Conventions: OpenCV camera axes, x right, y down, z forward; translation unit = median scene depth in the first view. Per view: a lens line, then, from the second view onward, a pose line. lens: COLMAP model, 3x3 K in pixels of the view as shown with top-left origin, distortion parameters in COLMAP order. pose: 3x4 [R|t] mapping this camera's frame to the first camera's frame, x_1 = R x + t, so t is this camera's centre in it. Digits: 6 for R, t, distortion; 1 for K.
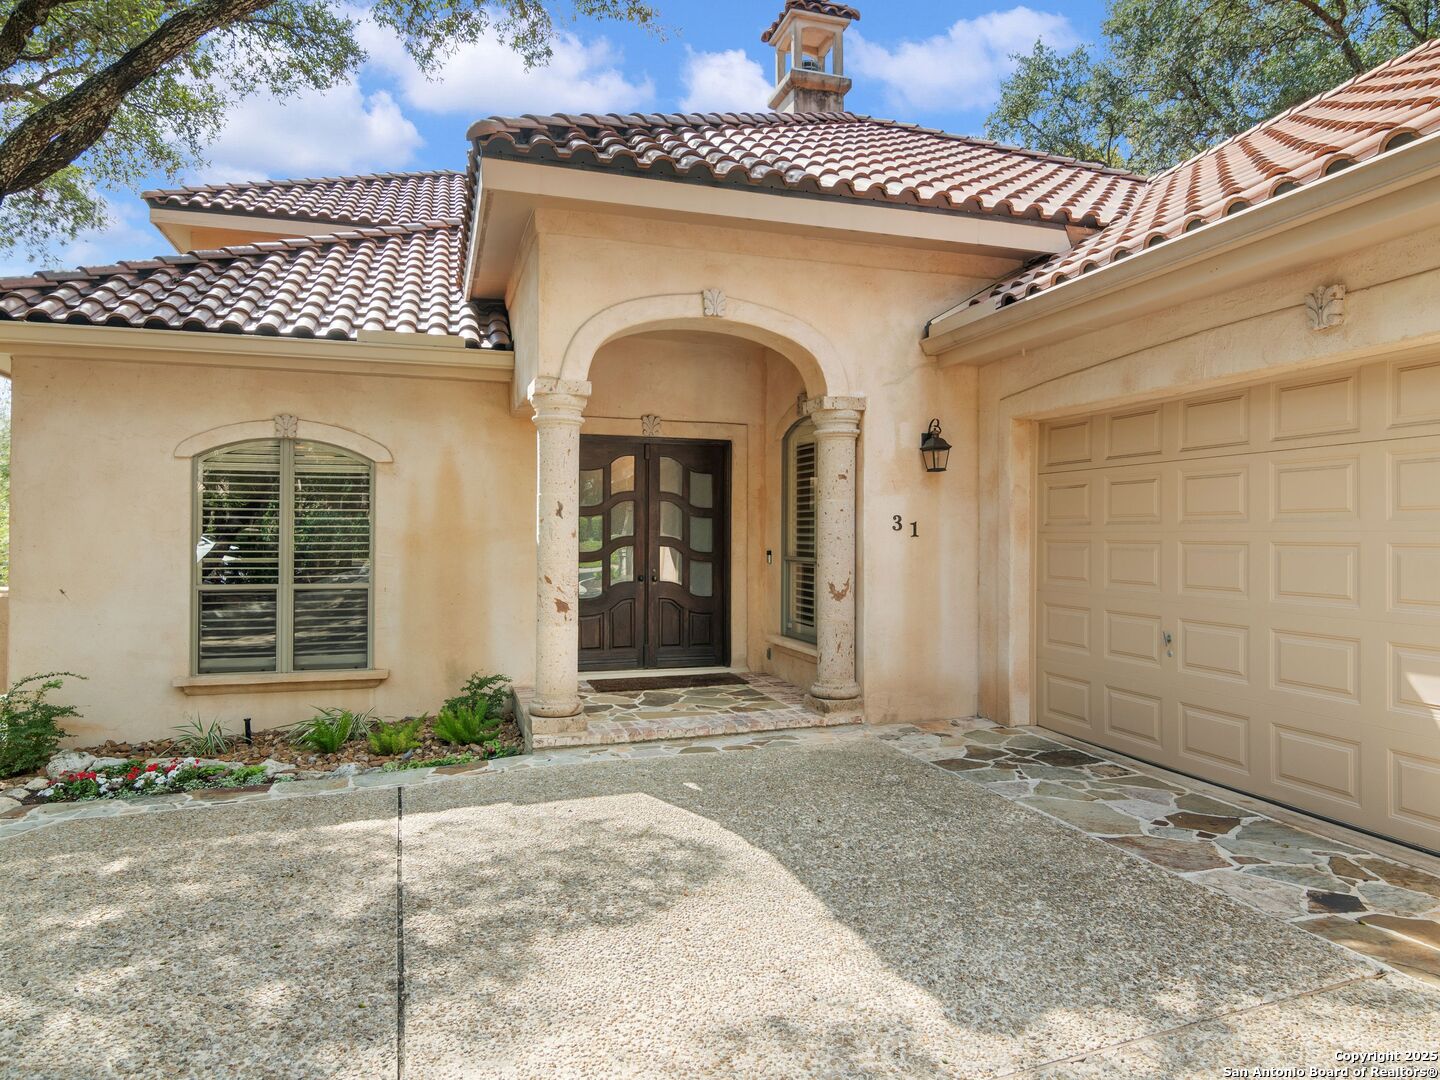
lens RADIAL K [[913.2, 0, 710.7], [0, 913.2, 539.2], [0, 0, 1]] dist [-0.004053, -0.005224]
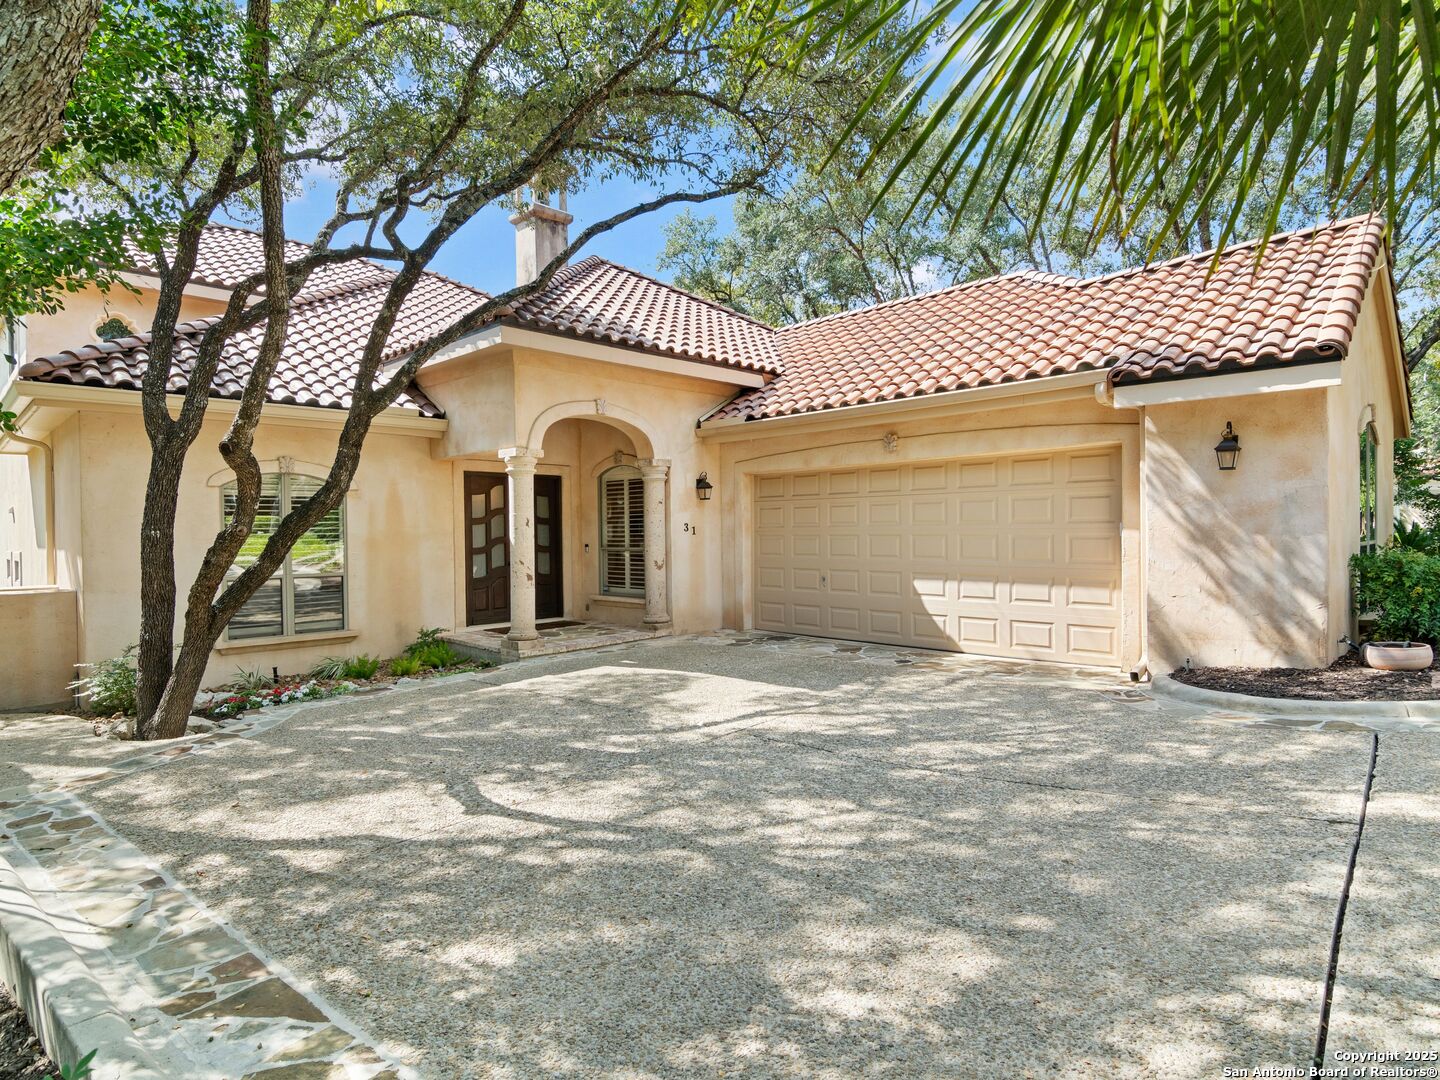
lens RADIAL K [[804.0, 0, 716.7], [0, 804.0, 565.3], [0, 0, 1]] dist [-0.000709, -0.000601]
pose [[0.886290, -0.033905, 0.461888, -0.504976], [0.016582, 0.999000, 0.041515, -0.007379], [-0.462834, -0.029136, 0.885966, -0.488730]]
